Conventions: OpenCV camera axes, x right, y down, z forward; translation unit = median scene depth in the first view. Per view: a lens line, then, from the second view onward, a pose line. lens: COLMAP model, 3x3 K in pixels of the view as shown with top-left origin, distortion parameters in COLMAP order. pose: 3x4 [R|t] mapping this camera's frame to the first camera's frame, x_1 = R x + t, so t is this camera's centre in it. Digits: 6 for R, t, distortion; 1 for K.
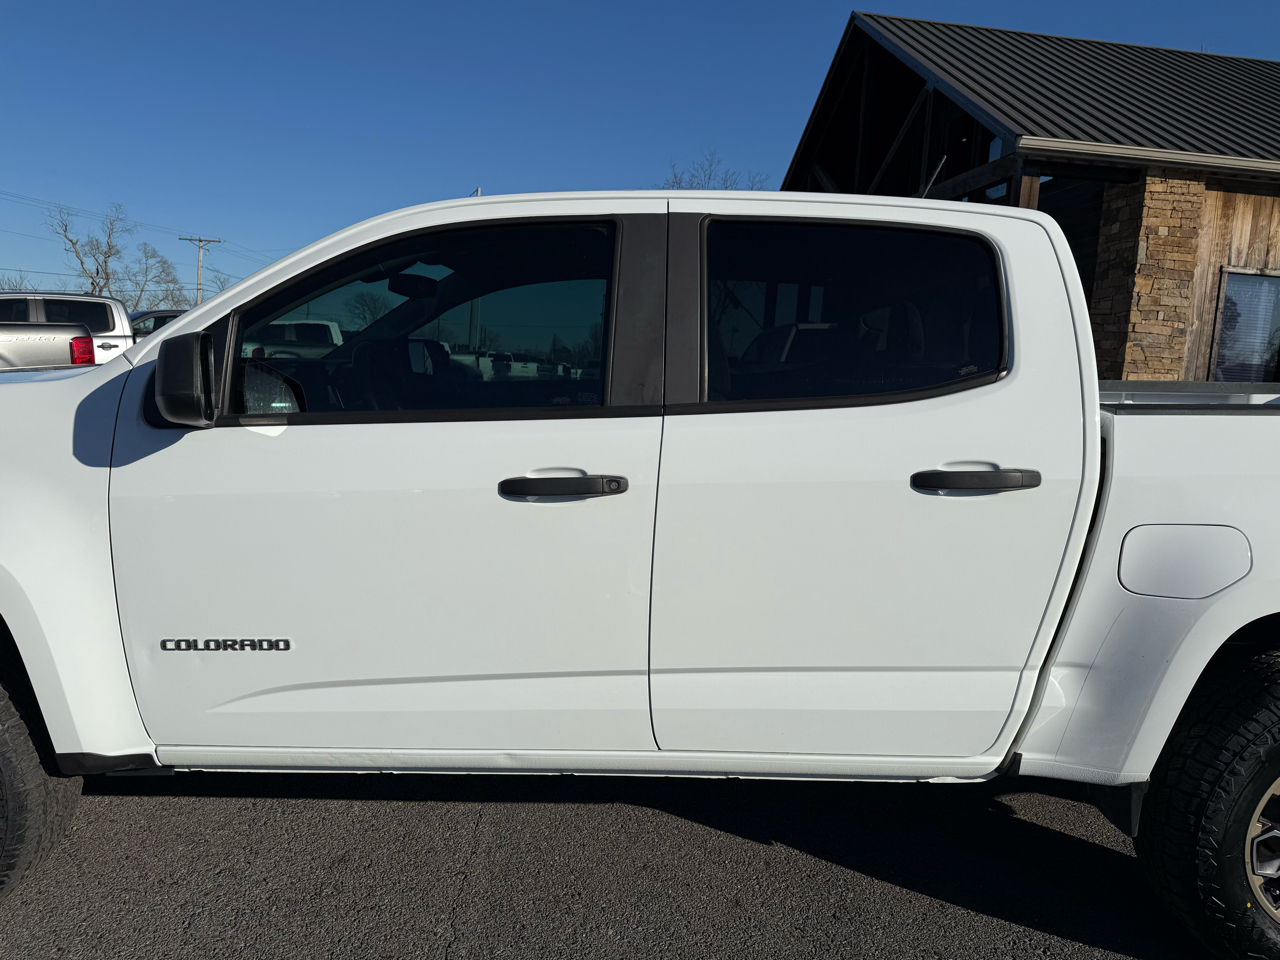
lens RADIAL K [[897.4, 0, 646.4], [0, 897.4, 469.8], [0, 0, 1]] dist [0.002320, -0.004756]
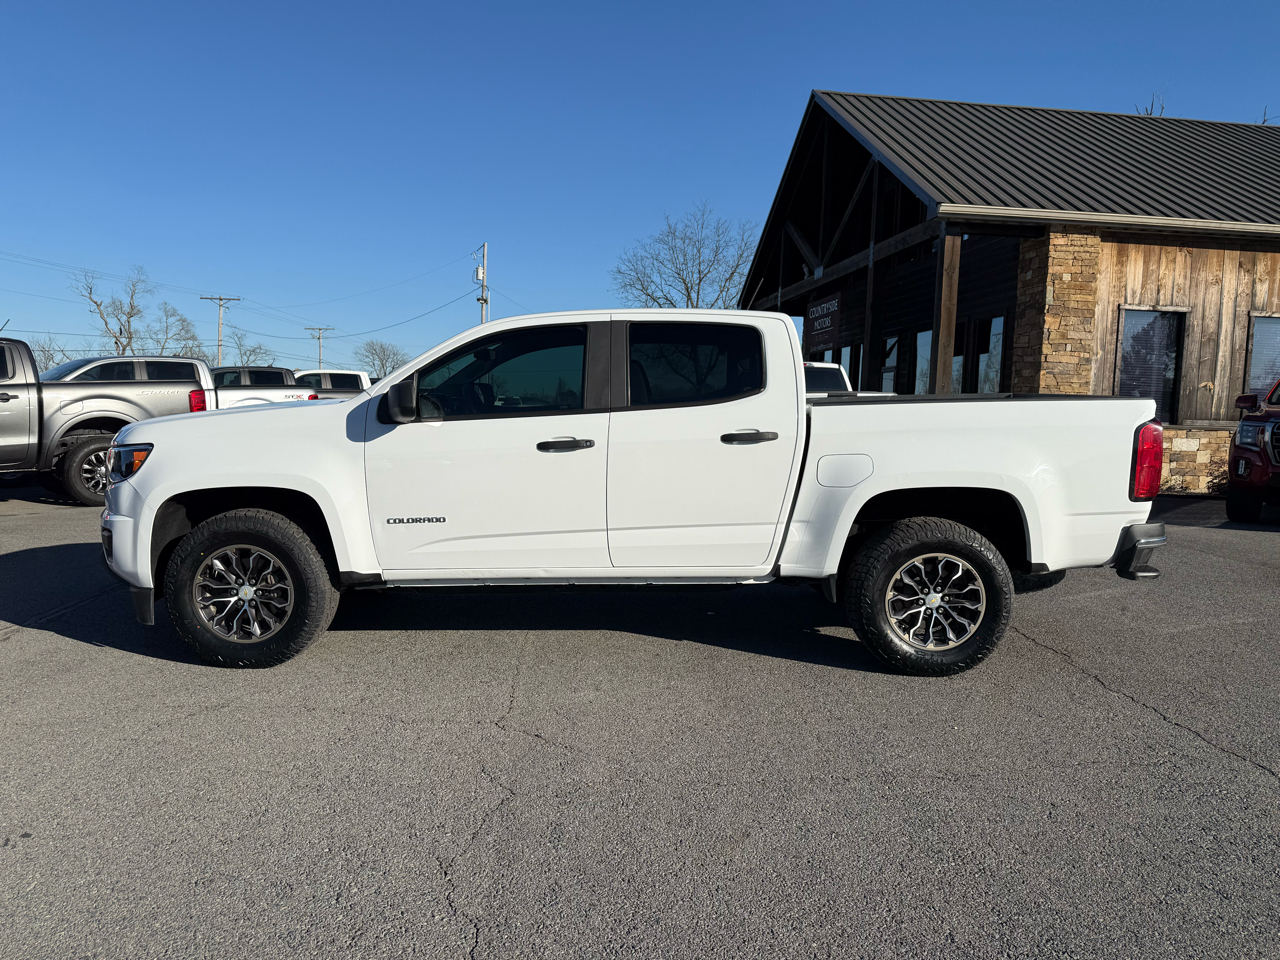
lens RADIAL K [[893.6, 0, 644.6], [0, 893.6, 483.4], [0, 0, 1]] dist [0.021888, -0.033217]
pose [[0.999555, -0.027874, -0.010639, 0.019382], [0.027538, 0.999155, -0.030517, 0.029030], [0.011481, 0.030210, 0.999478, -0.189081]]
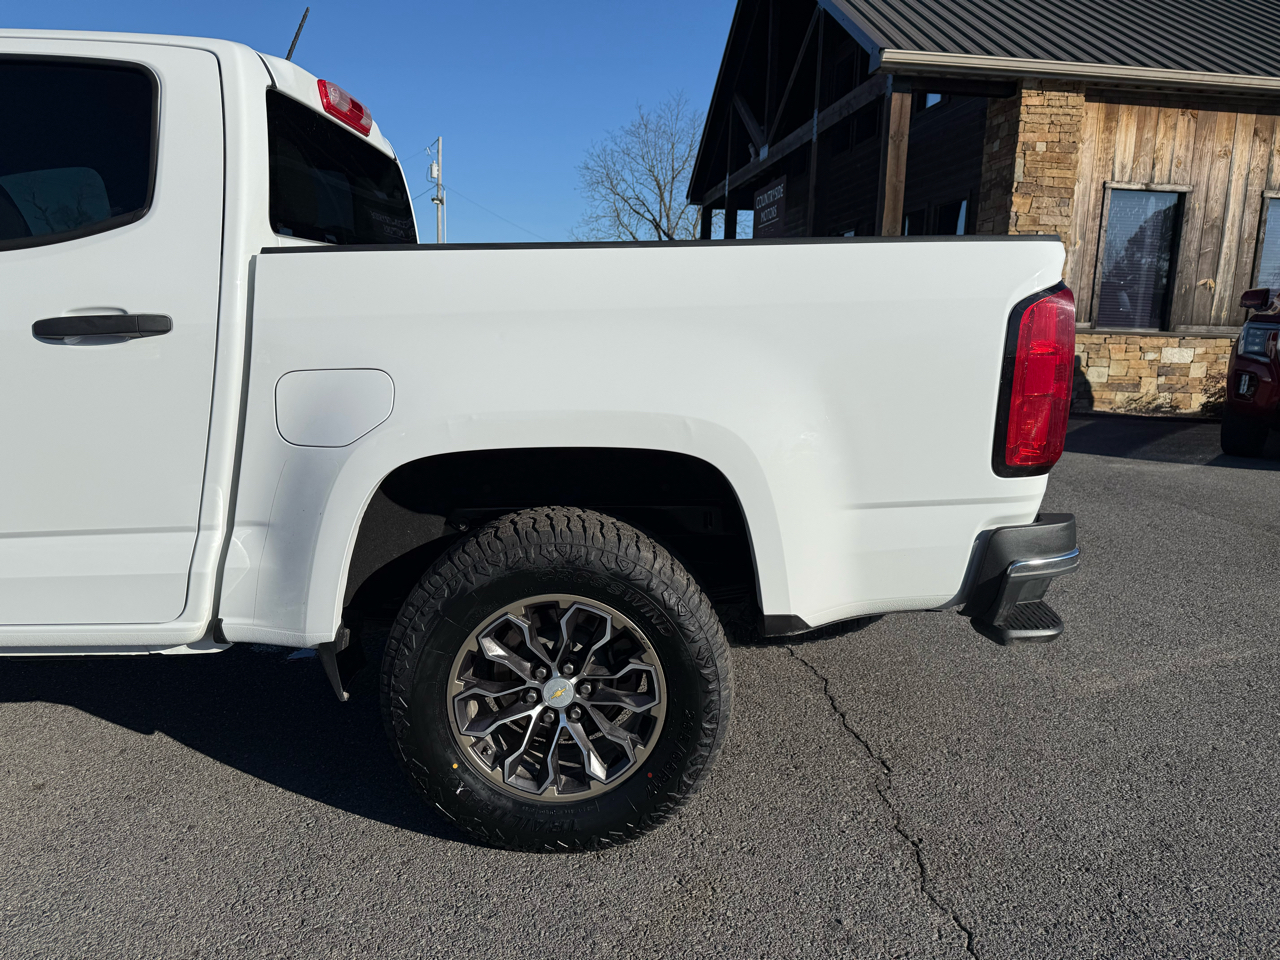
lens RADIAL K [[905.0, 0, 651.1], [0, 905.0, 476.1], [0, 0, 1]] dist [0.008528, -0.006597]
pose [[0.999542, -0.030267, -0.000673, 0.145423], [0.030257, 0.997984, 0.055787, 0.020444], [-0.001017, -0.055782, 0.998442, 0.006475]]
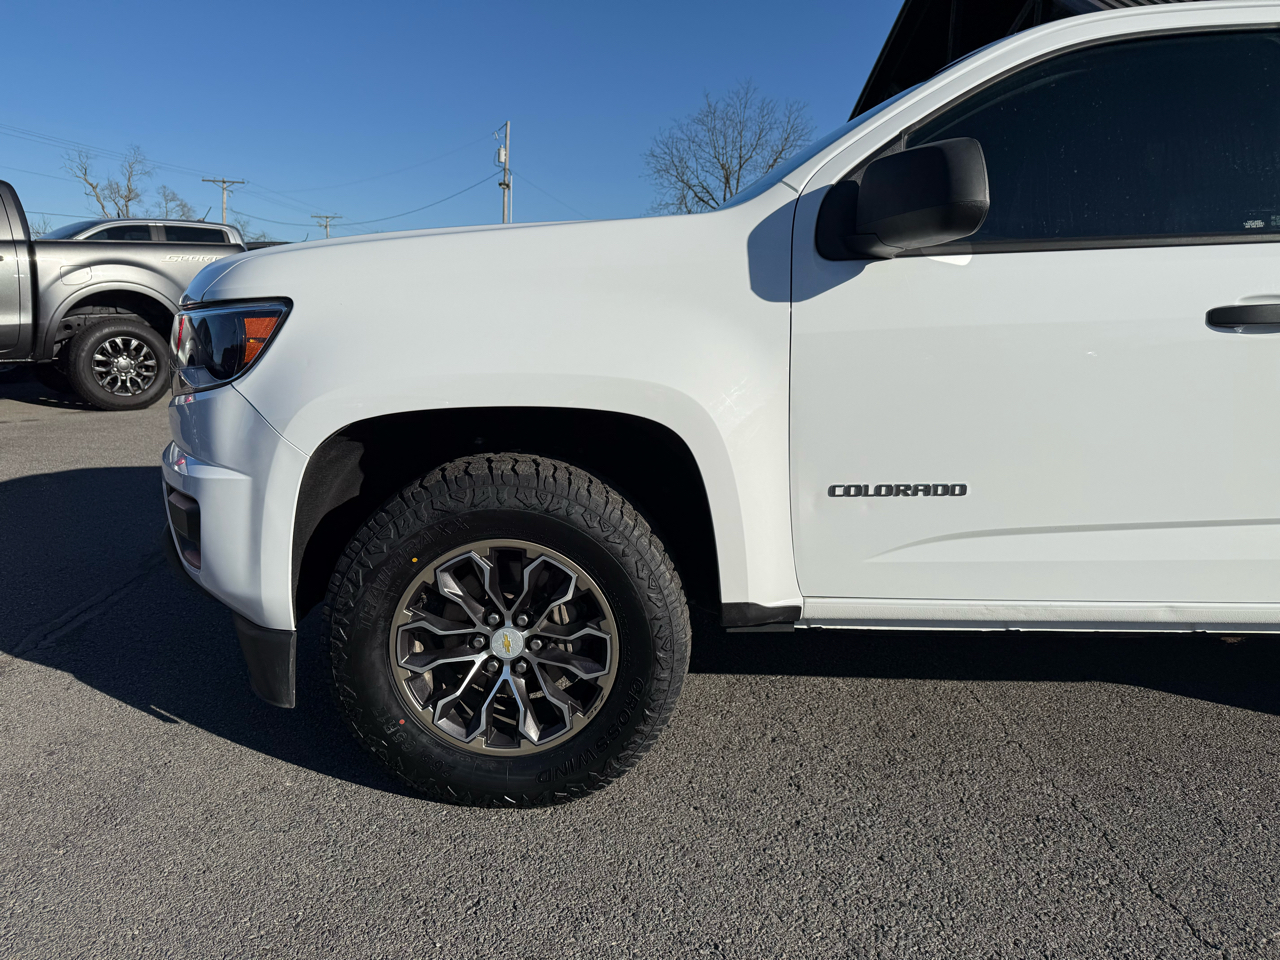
lens RADIAL K [[897.4, 0, 646.4], [0, 897.4, 469.8], [0, 0, 1]] dist [0.002320, -0.004756]
pose [[0.999827, -0.011430, -0.014654, -0.113866], [0.012345, 0.997875, 0.063973, 0.017224], [0.013891, -0.064143, 0.997844, 0.007456]]
